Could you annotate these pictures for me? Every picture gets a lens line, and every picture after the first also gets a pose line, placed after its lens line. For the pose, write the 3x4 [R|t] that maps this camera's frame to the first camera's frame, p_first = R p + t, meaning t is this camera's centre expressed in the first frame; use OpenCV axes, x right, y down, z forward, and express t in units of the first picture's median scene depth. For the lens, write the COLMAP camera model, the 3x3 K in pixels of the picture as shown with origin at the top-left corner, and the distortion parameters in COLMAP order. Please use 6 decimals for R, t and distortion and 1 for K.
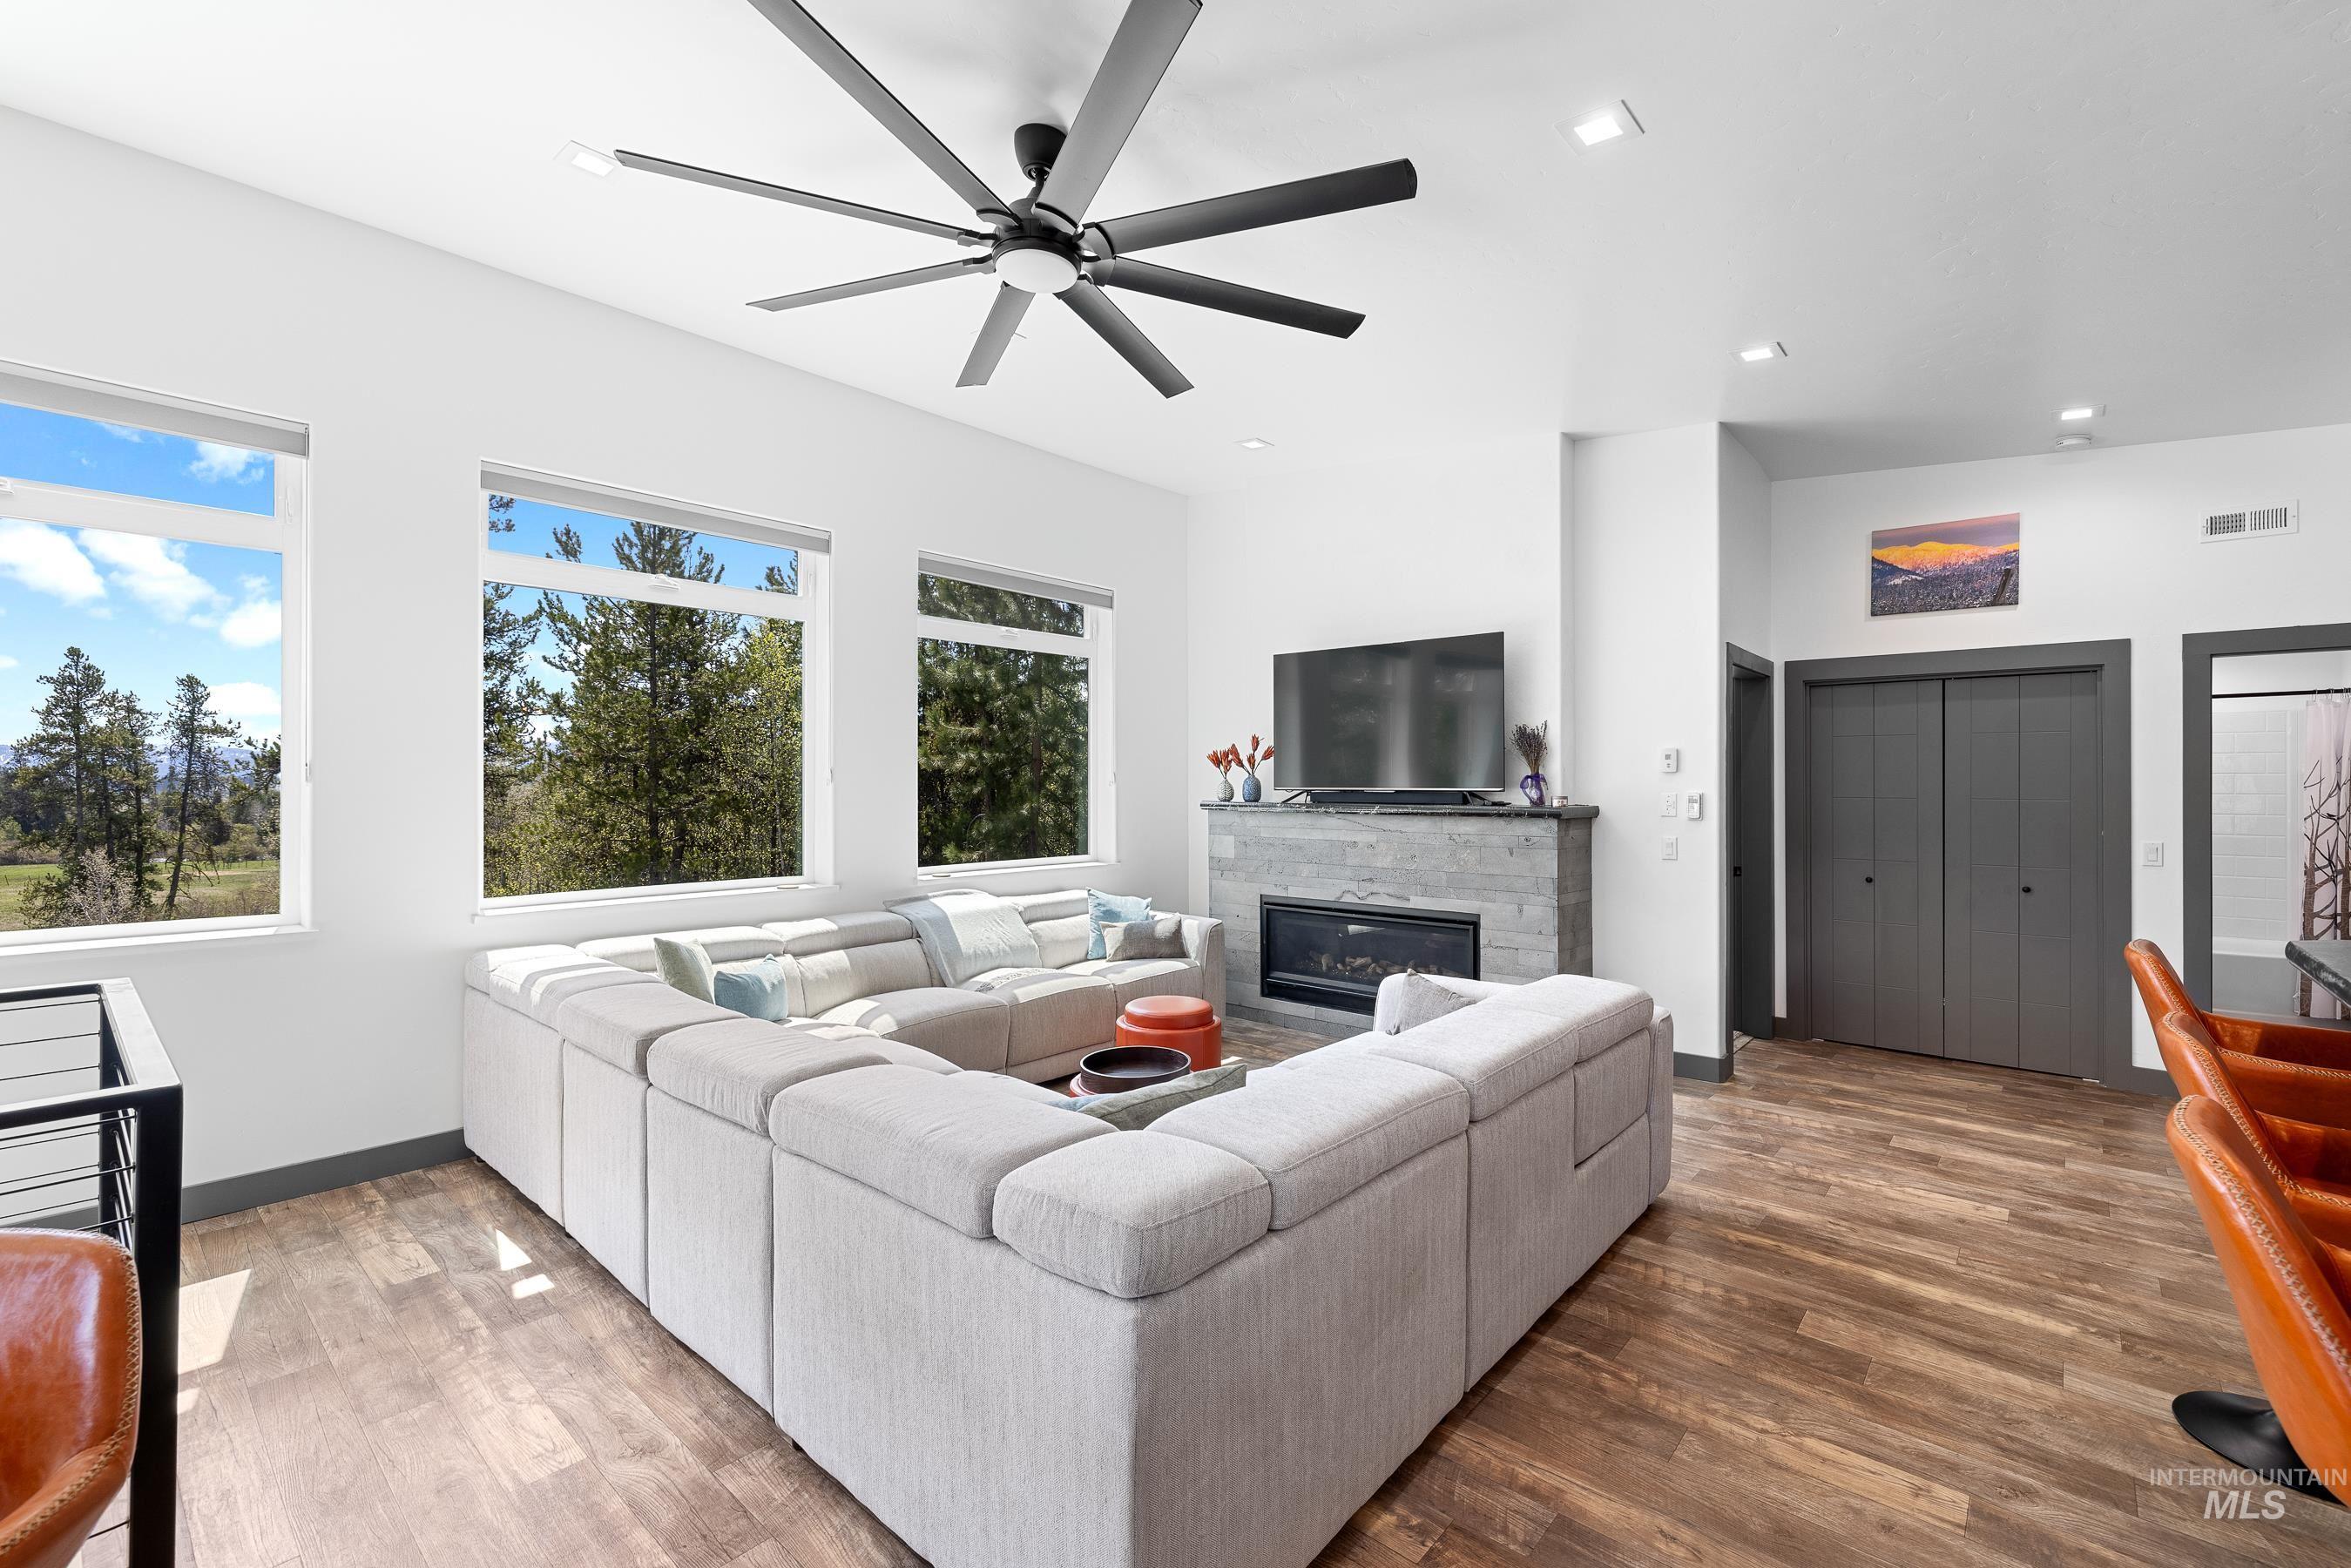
lens RADIAL K [[999.4, 0, 1156.1], [0, 999.4, 786.4], [0, 0, 1]] dist [-0.001755, 0.001382]
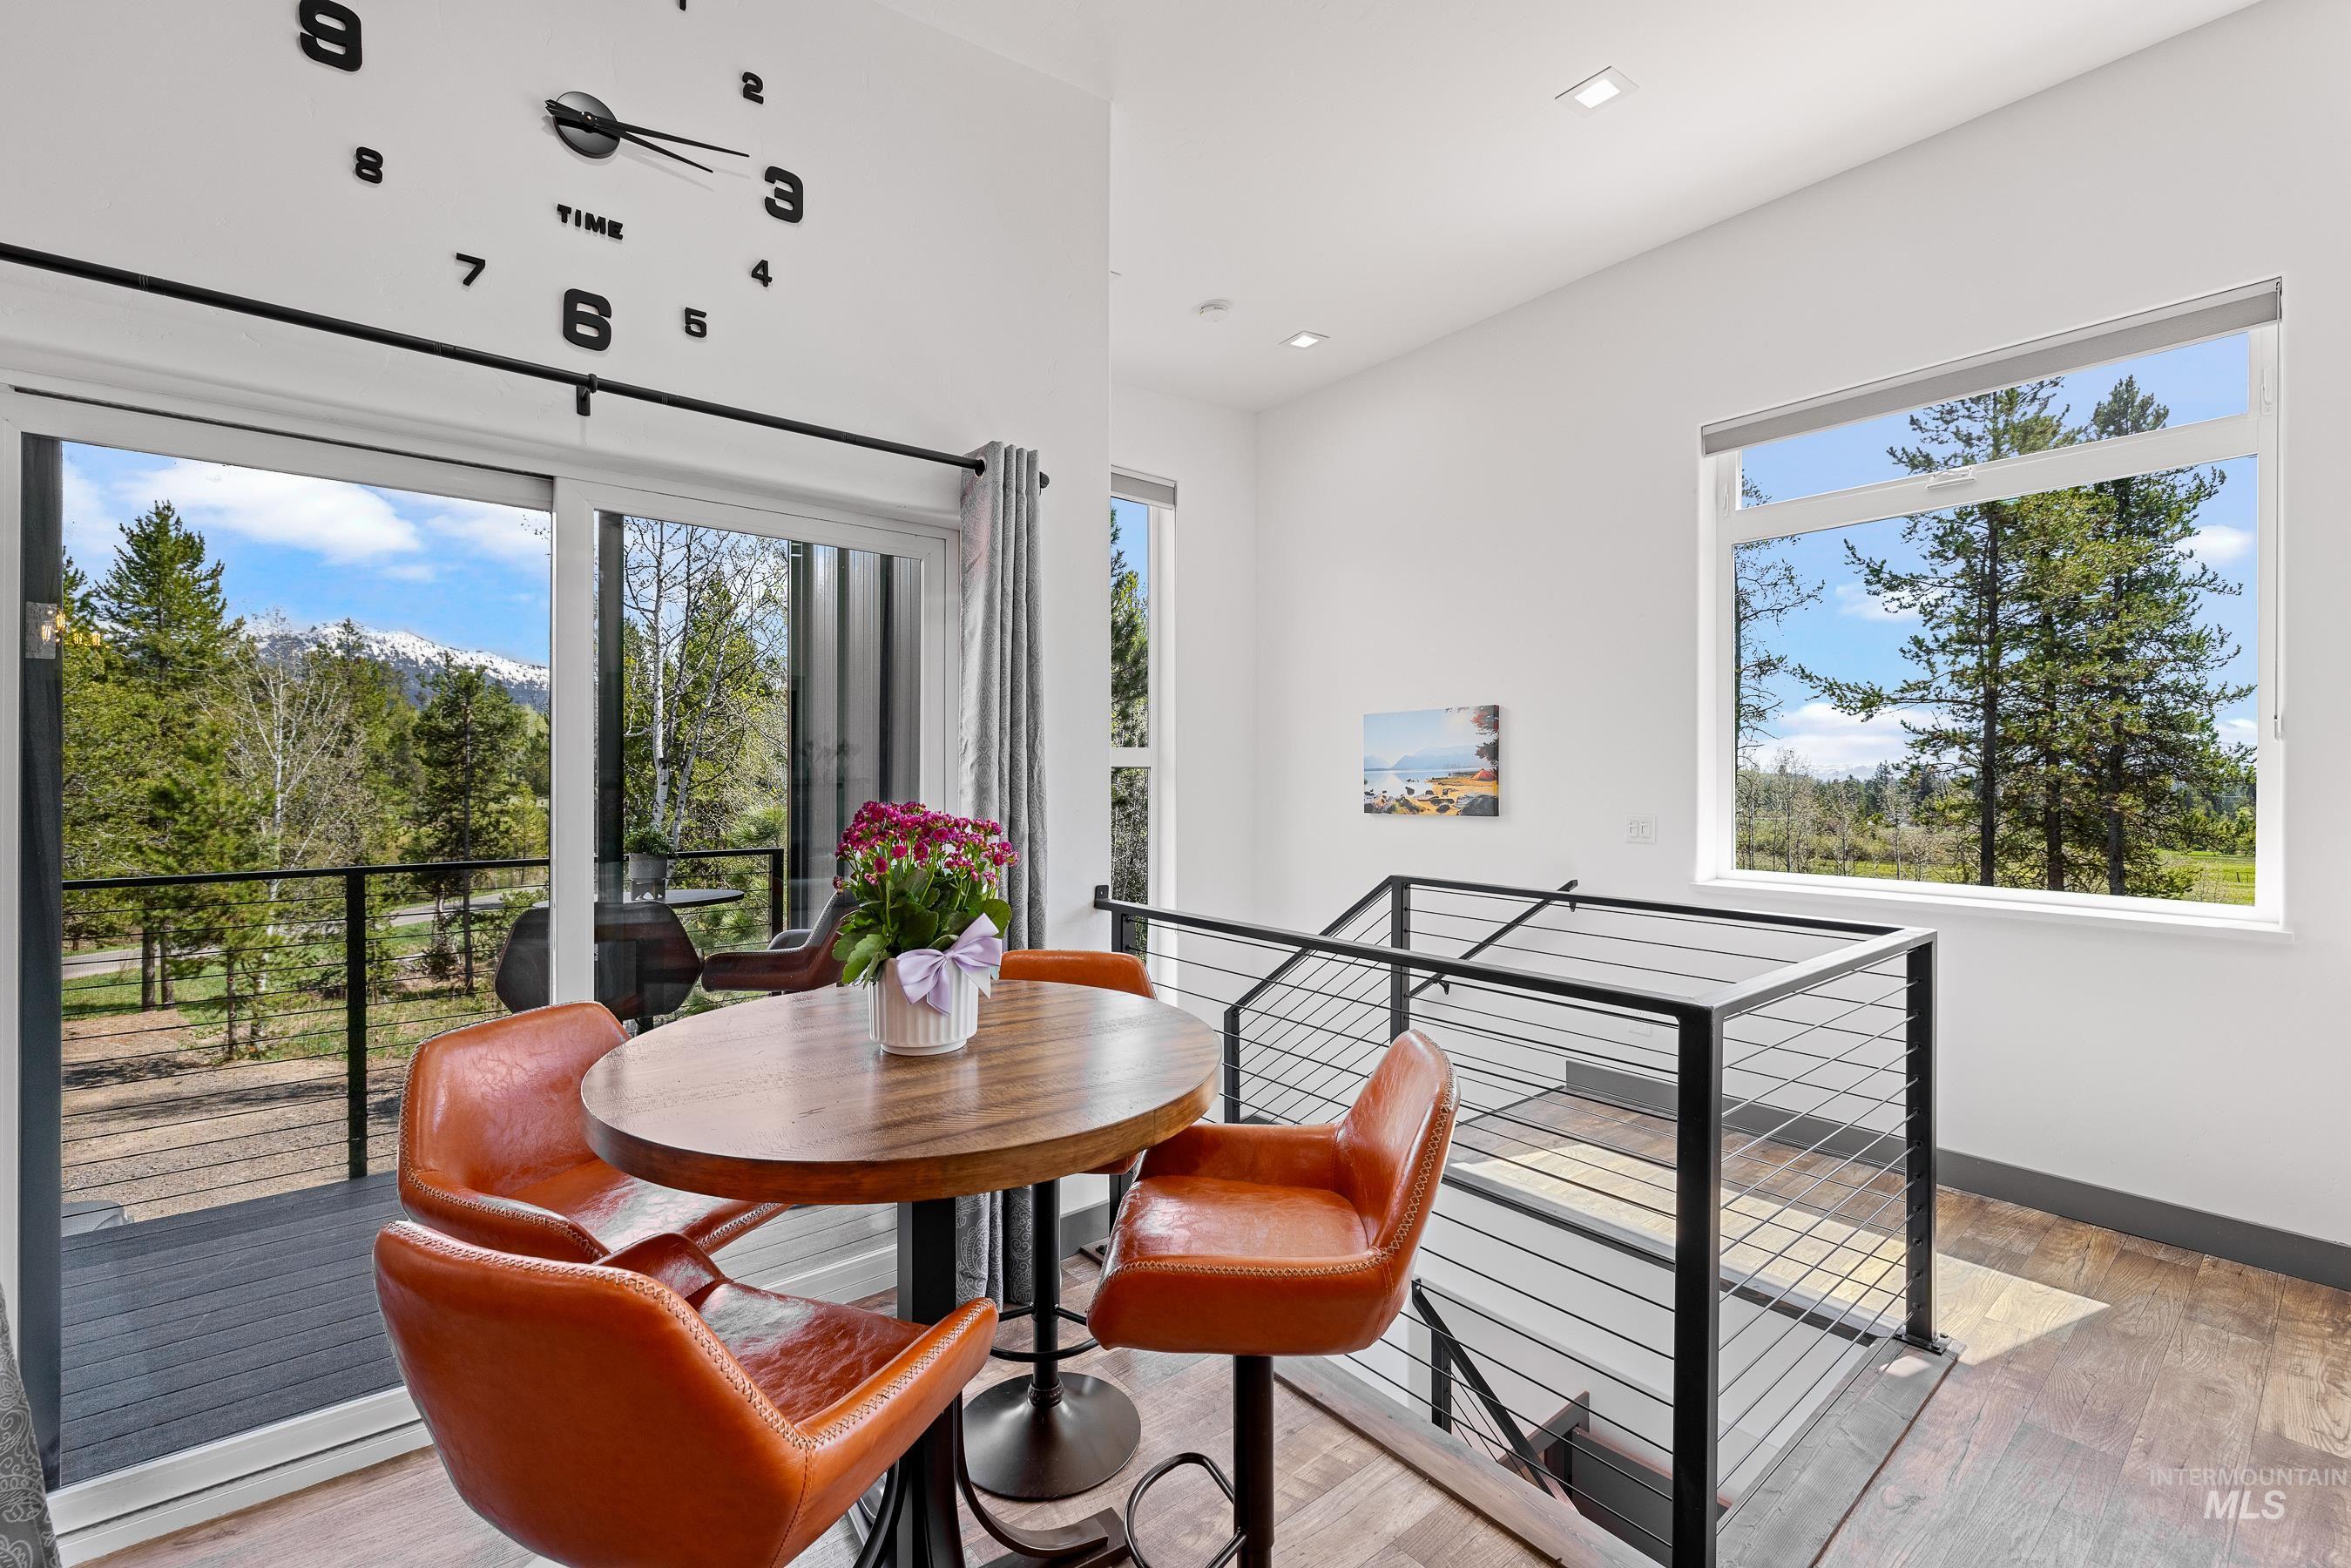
lens RADIAL K [[999.4, 0, 1178.5], [0, 999.4, 782.5], [0, 0, 1]] dist [-0.001755, 0.001382]
pose [[-0.148973, 0.000828, -0.988841, 0.029020], [-0.005394, 0.999984, 0.001650, 0.022789], [0.988827, 0.005579, -0.148966, 0.188159]]
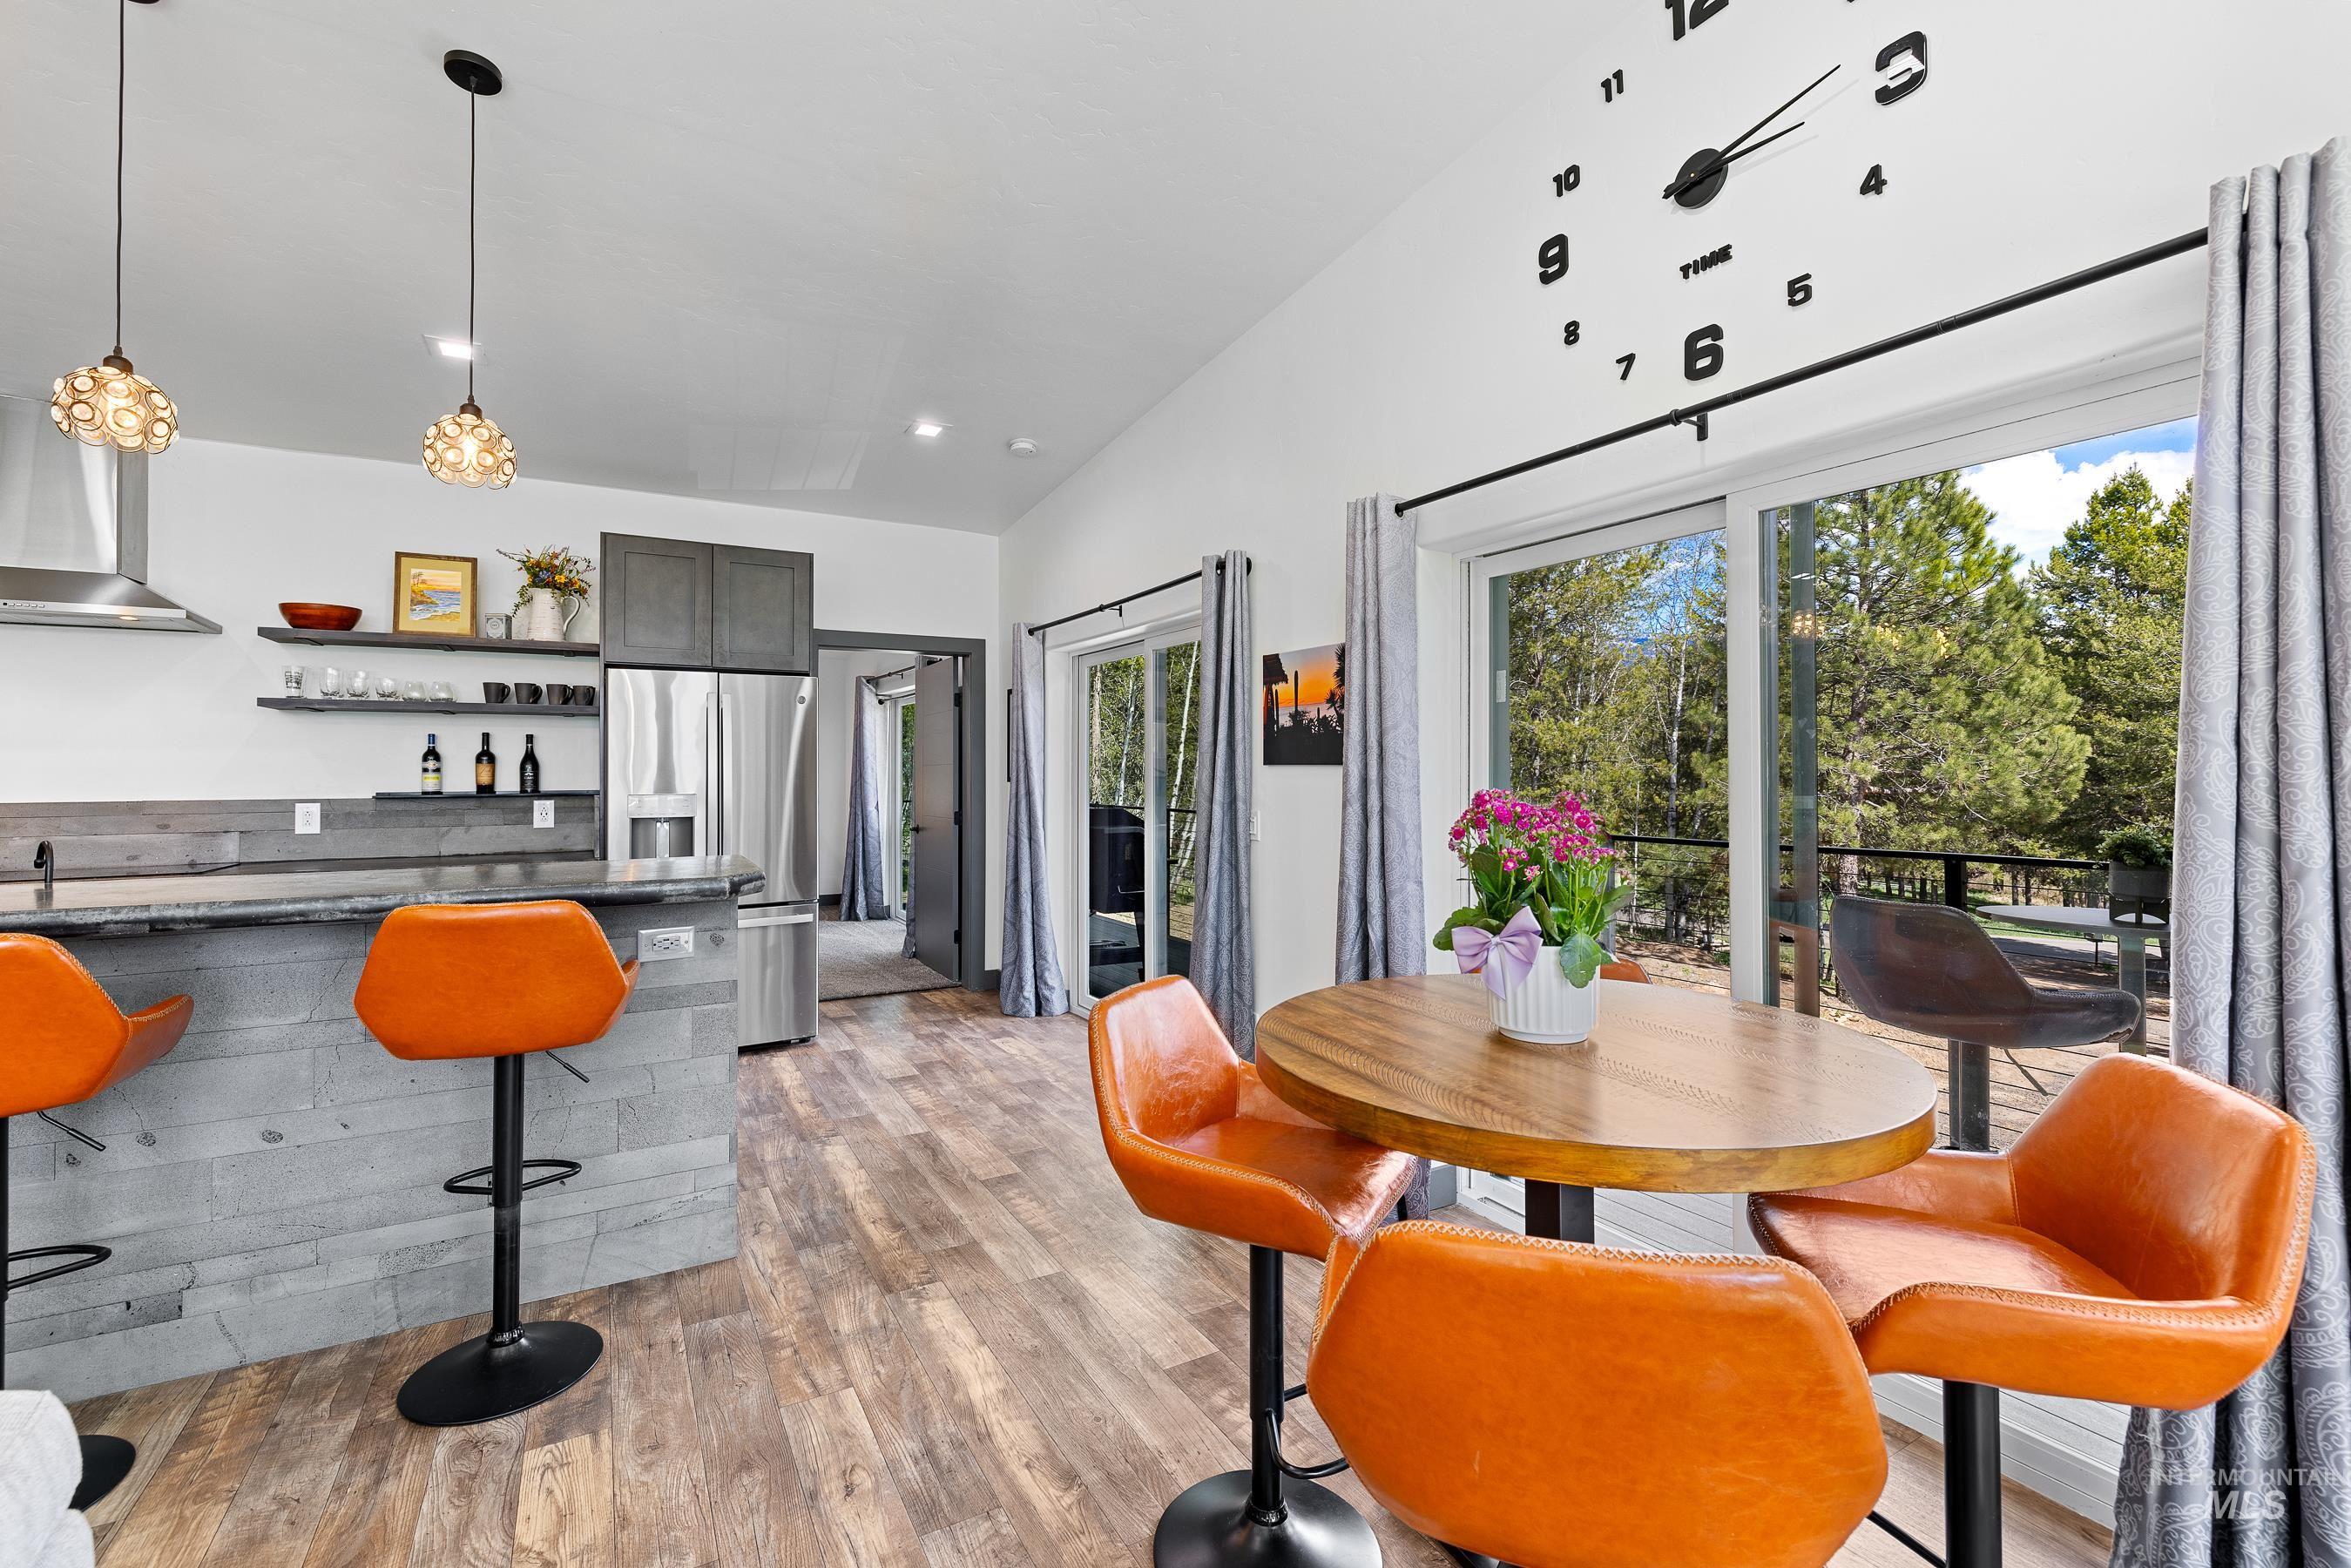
lens RADIAL K [[999.4, 0, 1141.8], [0, 999.4, 756.5], [0, 0, 1]] dist [-0.001755, 0.001382]
pose [[-0.944565, 0.008593, 0.328212, -0.242981], [0.004874, 0.999914, -0.012151, 0.022302], [-0.328289, -0.009878, -0.944526, 0.392669]]
